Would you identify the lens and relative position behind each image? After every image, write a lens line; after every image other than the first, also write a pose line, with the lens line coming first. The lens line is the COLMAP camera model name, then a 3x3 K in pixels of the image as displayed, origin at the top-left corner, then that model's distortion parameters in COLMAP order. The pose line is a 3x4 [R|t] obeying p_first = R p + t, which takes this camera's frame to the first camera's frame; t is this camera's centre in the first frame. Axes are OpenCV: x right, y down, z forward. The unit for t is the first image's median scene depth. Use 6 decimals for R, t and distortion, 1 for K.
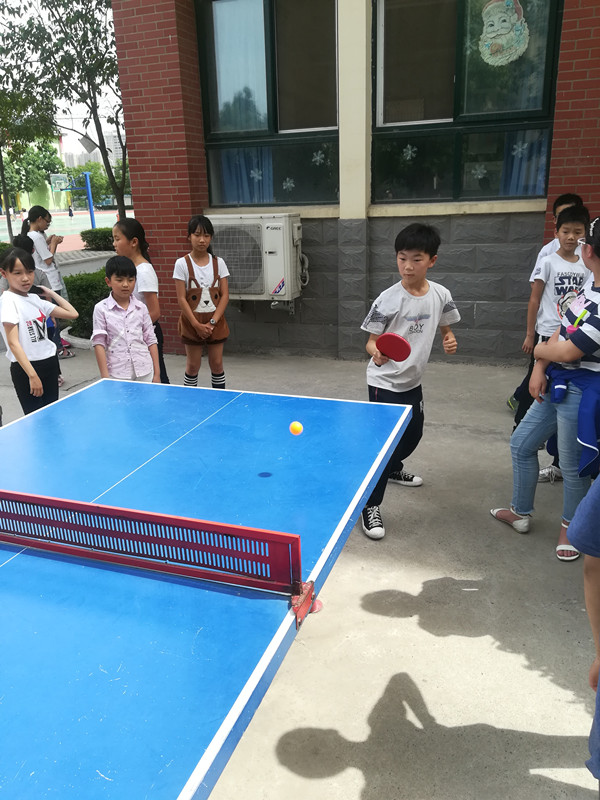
lens RADIAL K [[600.4, 0, 300.0], [0, 600.4, 400.0], [0, 0, 1]] dist [0.003788, -0.056719]
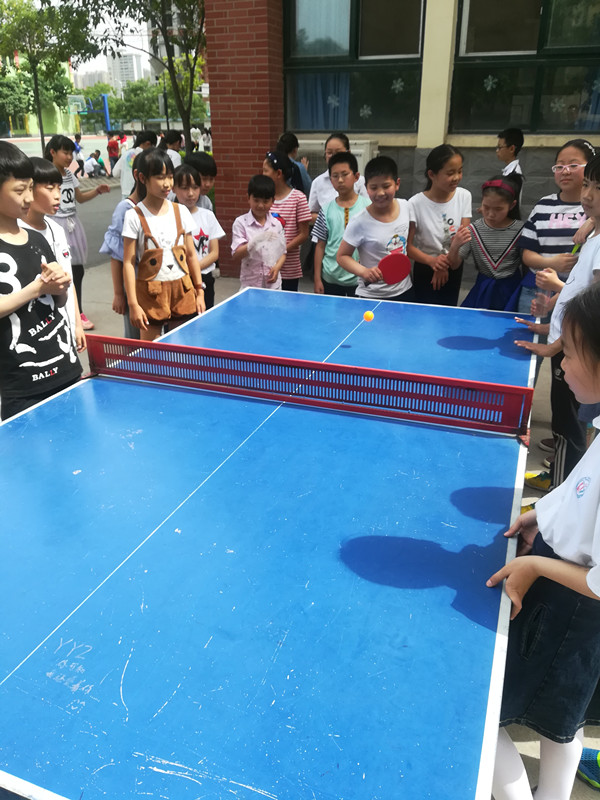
lens RADIAL K [[600.4, 0, 300.0], [0, 600.4, 400.0], [0, 0, 1]] dist [0.003788, -0.056719]
pose [[0.999383, 0.032749, -0.012708, -0.105794], [-0.031272, 0.994209, 0.102814, 0.028360], [0.016001, -0.102353, 0.994619, -0.068412]]
